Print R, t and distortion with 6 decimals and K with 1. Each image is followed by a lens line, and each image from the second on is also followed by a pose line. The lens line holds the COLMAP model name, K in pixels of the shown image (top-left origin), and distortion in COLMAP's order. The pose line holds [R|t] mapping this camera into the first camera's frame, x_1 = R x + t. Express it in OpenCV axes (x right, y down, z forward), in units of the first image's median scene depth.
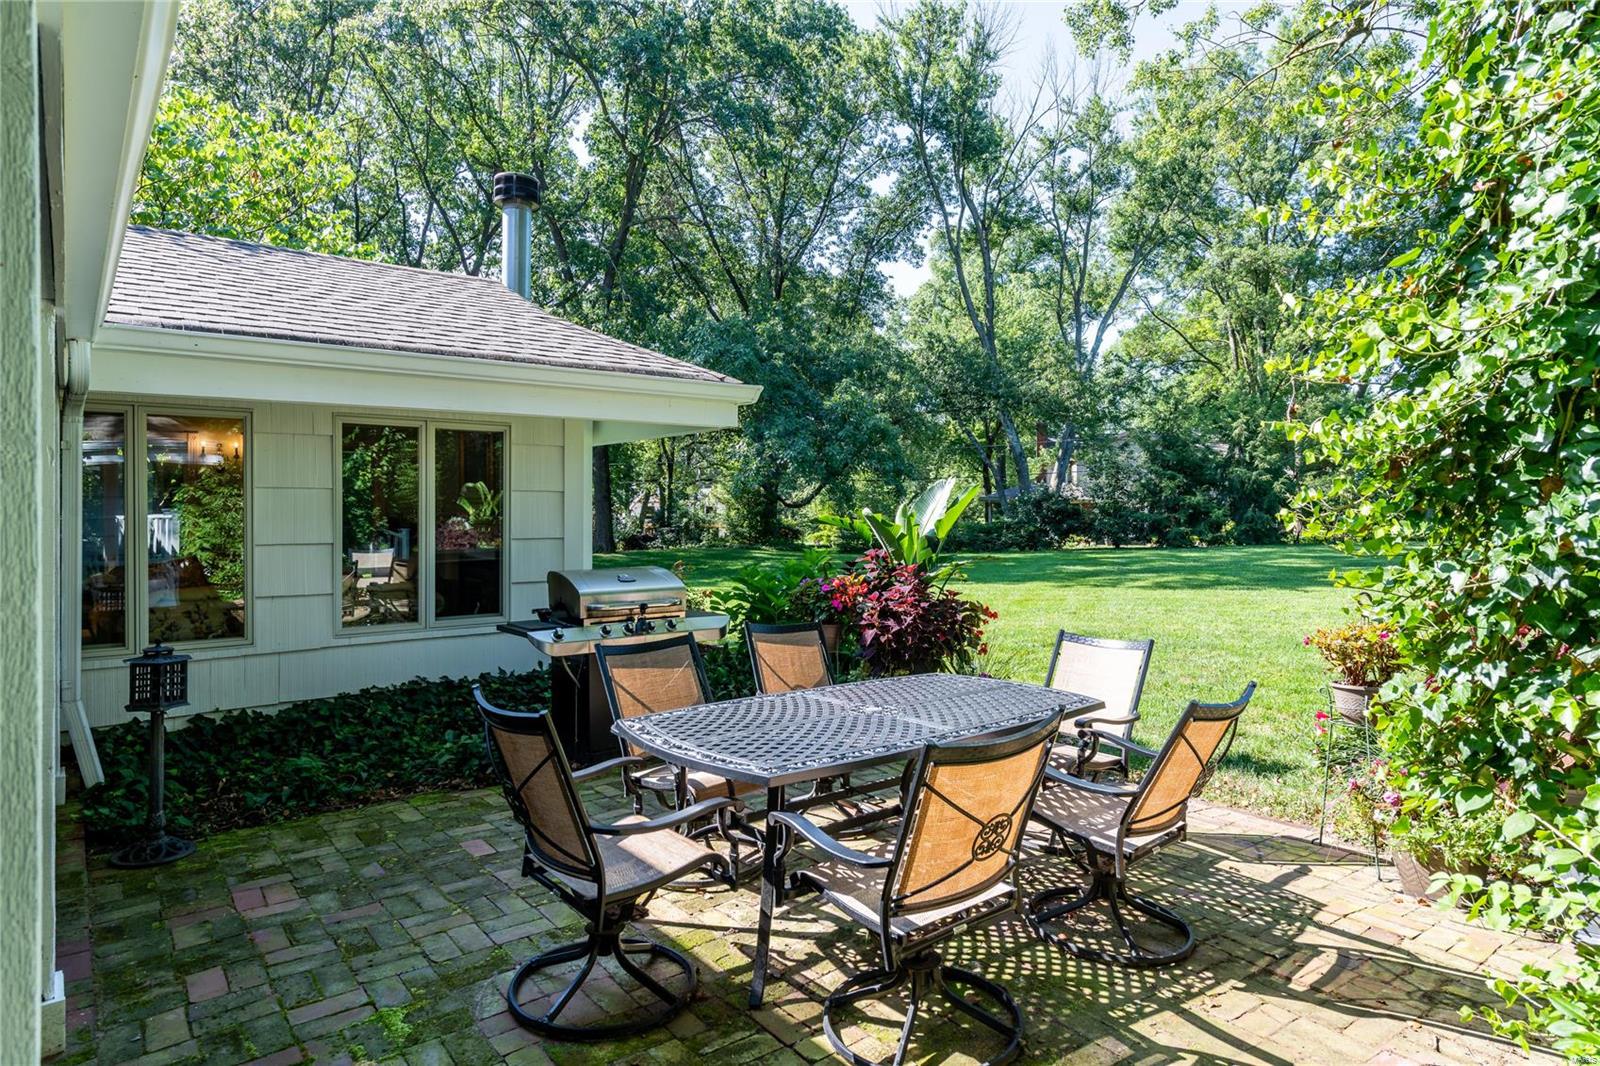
lens RADIAL K [[914.2, 0, 787.3], [0, 914.2, 519.9], [0, 0, 1]] dist [0.002045, -0.000685]
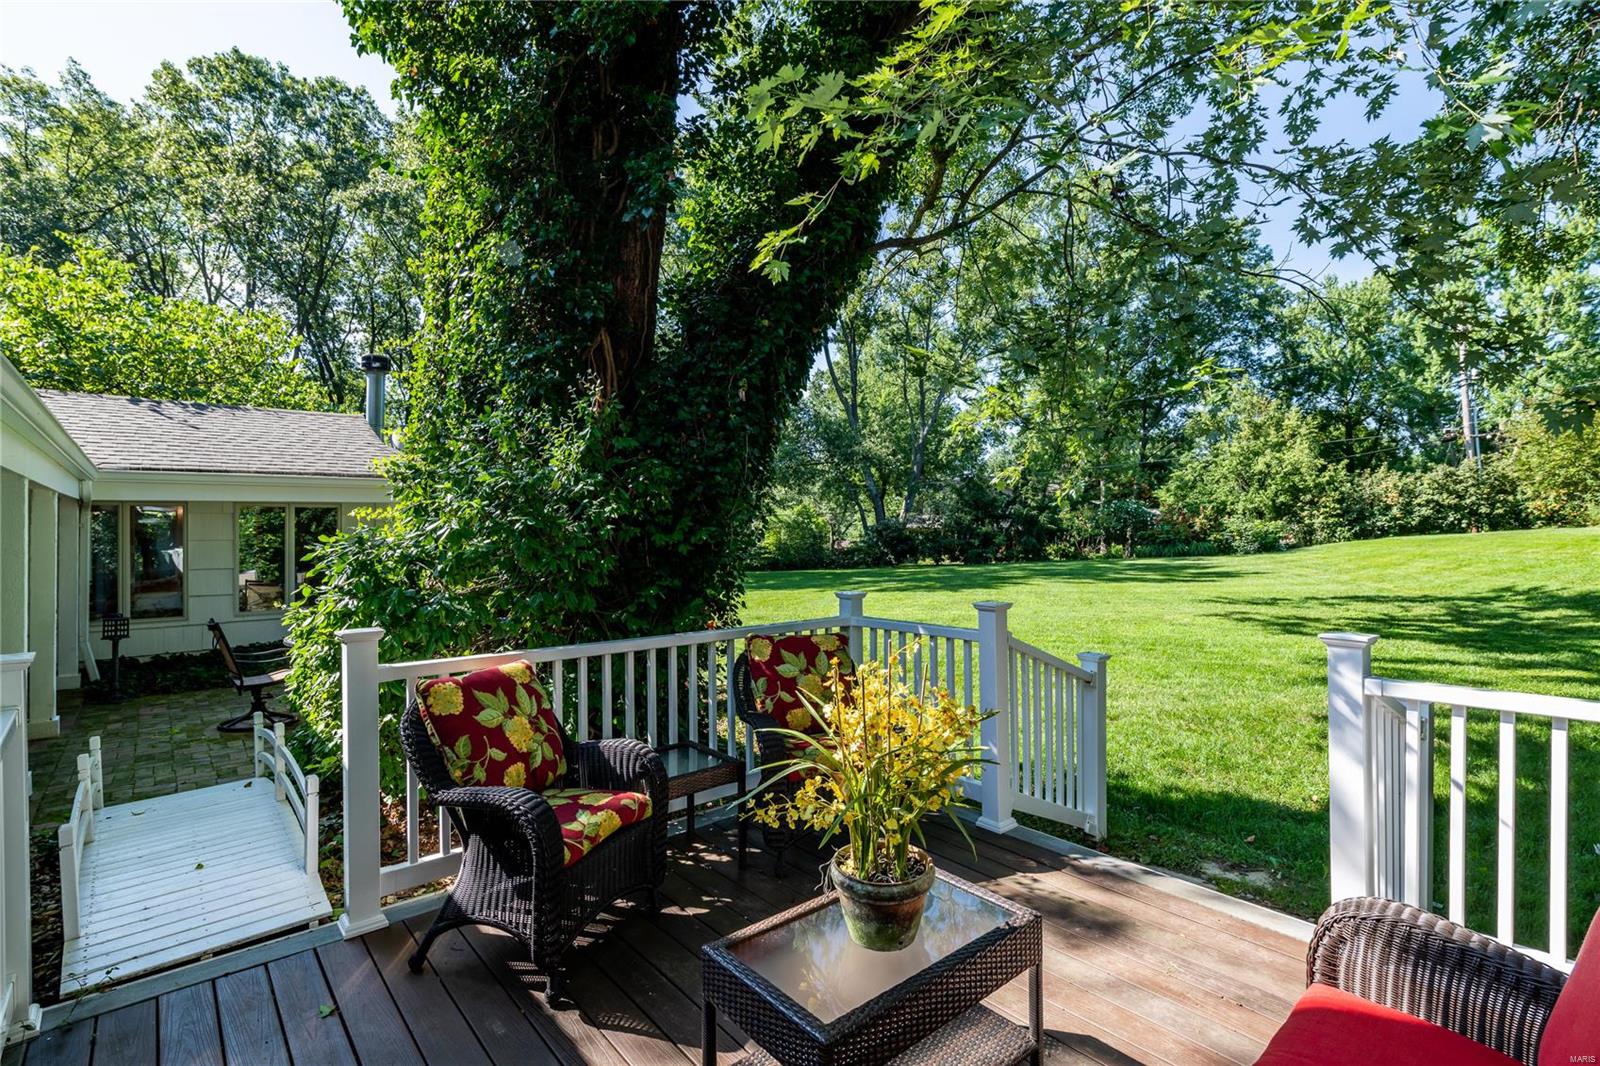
lens RADIAL K [[750.7, 0, 796.4], [0, 750.7, 531.3], [0, 0, 1]] dist [-0.003532, -0.000492]
pose [[0.999586, -0.006578, 0.028023, 0.102471], [0.006981, 0.999873, -0.014319, -0.003452], [-0.027925, 0.014509, 0.999505, -0.097444]]
